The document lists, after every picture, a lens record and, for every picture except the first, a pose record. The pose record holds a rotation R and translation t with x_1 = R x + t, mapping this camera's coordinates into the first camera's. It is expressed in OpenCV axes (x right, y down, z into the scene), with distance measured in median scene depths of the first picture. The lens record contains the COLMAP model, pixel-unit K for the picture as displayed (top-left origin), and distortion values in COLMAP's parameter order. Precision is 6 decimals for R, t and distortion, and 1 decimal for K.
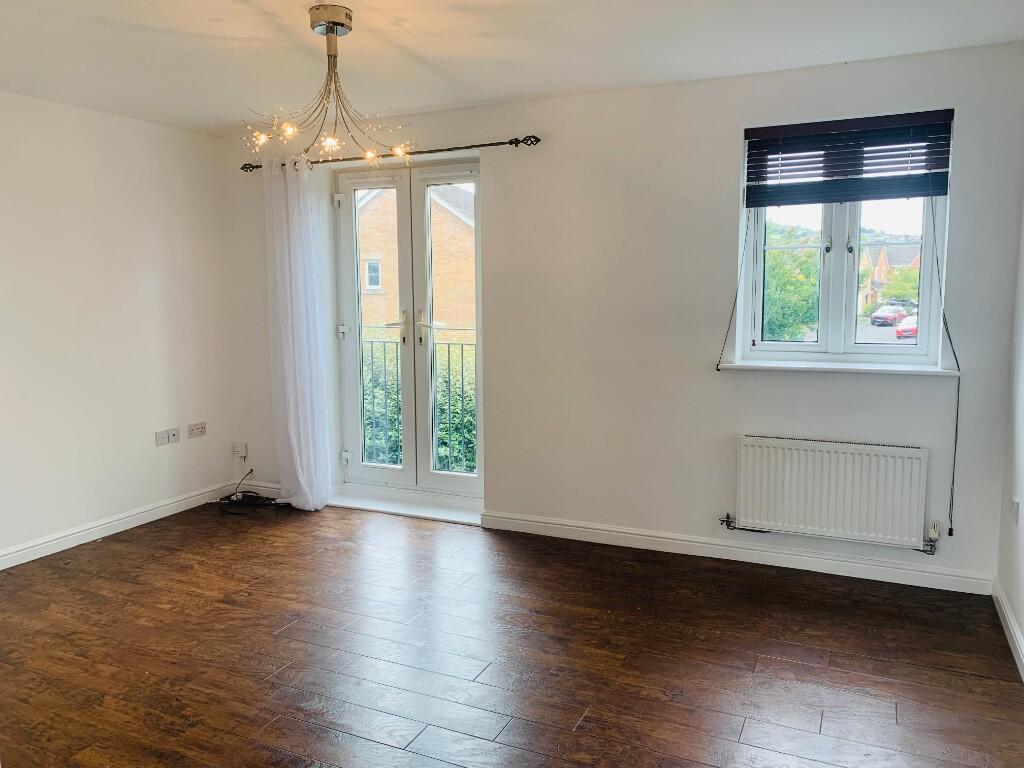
lens RADIAL K [[778.1, 0, 520.3], [0, 778.1, 379.0], [0, 0, 1]] dist [0.020312, -0.021737]
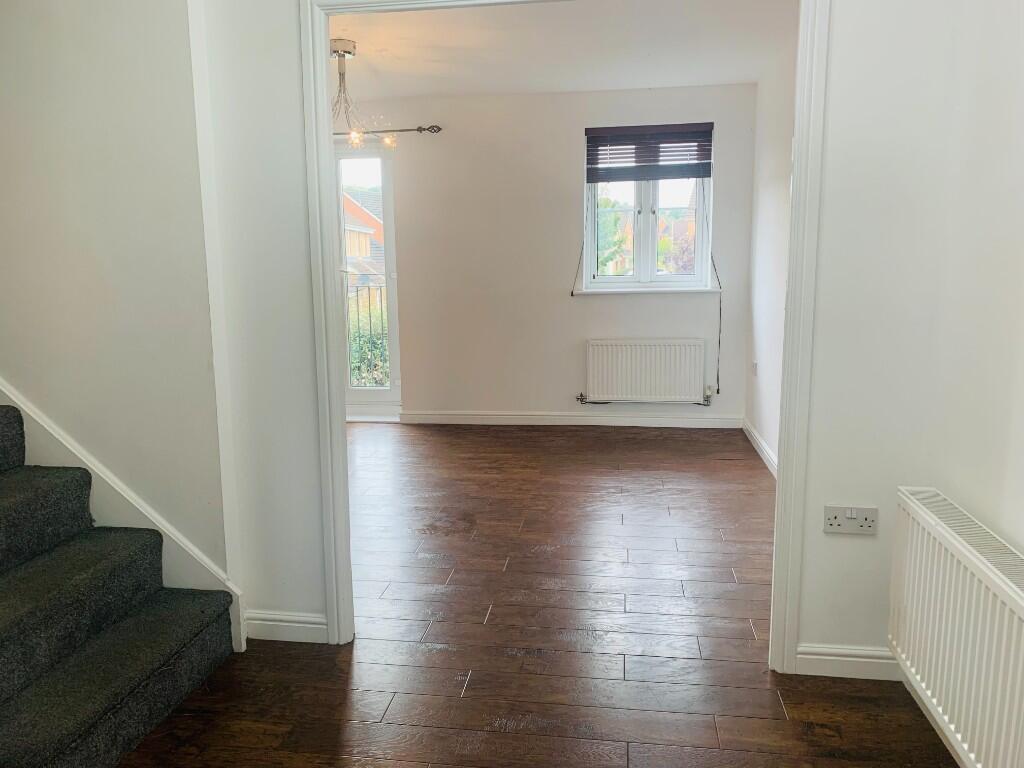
lens RADIAL K [[778.1, 0, 503.1], [0, 778.1, 384.5], [0, 0, 1]] dist [0.020312, -0.021737]
pose [[0.960718, -0.050550, 0.272884, -0.283903], [0.038573, 0.998050, 0.049082, 0.080887], [-0.274833, -0.036628, 0.960794, -0.379943]]
